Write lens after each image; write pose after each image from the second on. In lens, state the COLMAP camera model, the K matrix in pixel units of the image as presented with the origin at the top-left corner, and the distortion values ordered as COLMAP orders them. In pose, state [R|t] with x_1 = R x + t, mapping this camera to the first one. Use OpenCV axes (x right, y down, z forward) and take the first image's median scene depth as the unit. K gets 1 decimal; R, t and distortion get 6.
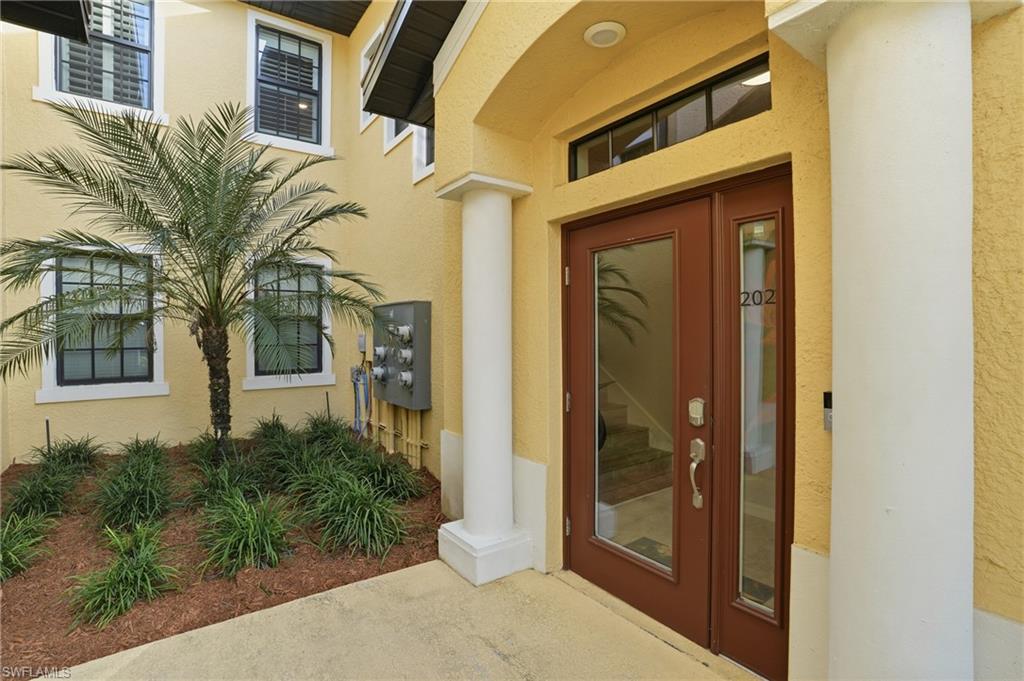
lens RADIAL K [[481.0, 0, 507.2], [0, 481.0, 338.1], [0, 0, 1]] dist [-0.070497, 0.025844]
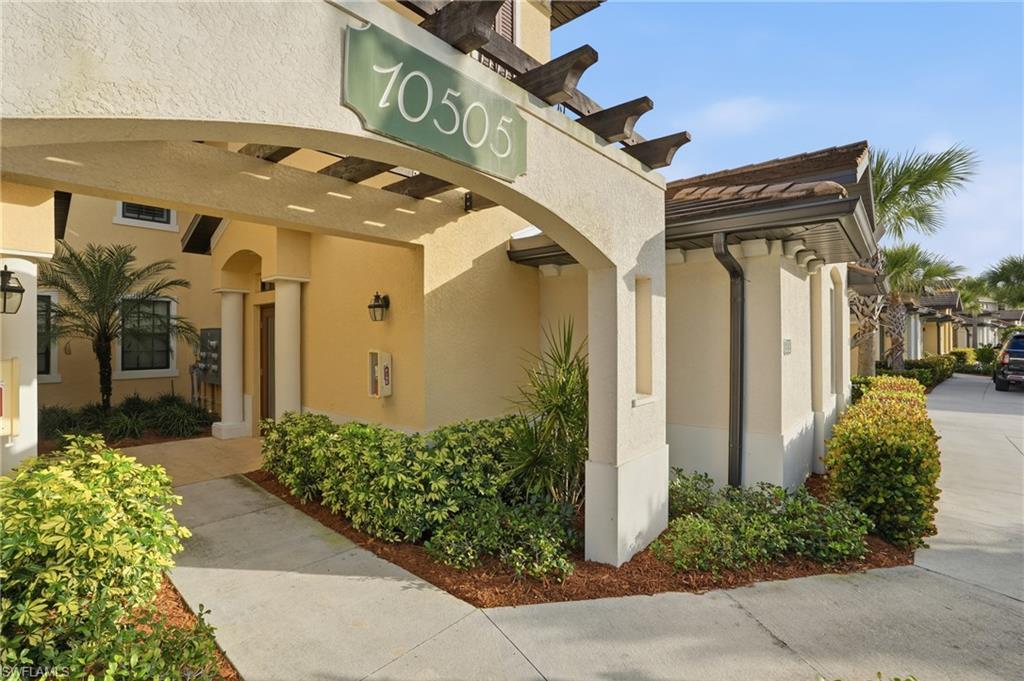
lens RADIAL K [[481.0, 0, 507.2], [0, 481.0, 338.1], [0, 0, 1]] dist [-0.070497, 0.025844]
pose [[0.973581, 0.004331, 0.228302, 0.456647], [-0.001484, 0.999919, -0.012639, -0.014162], [-0.228338, 0.011966, 0.973508, -1.000915]]
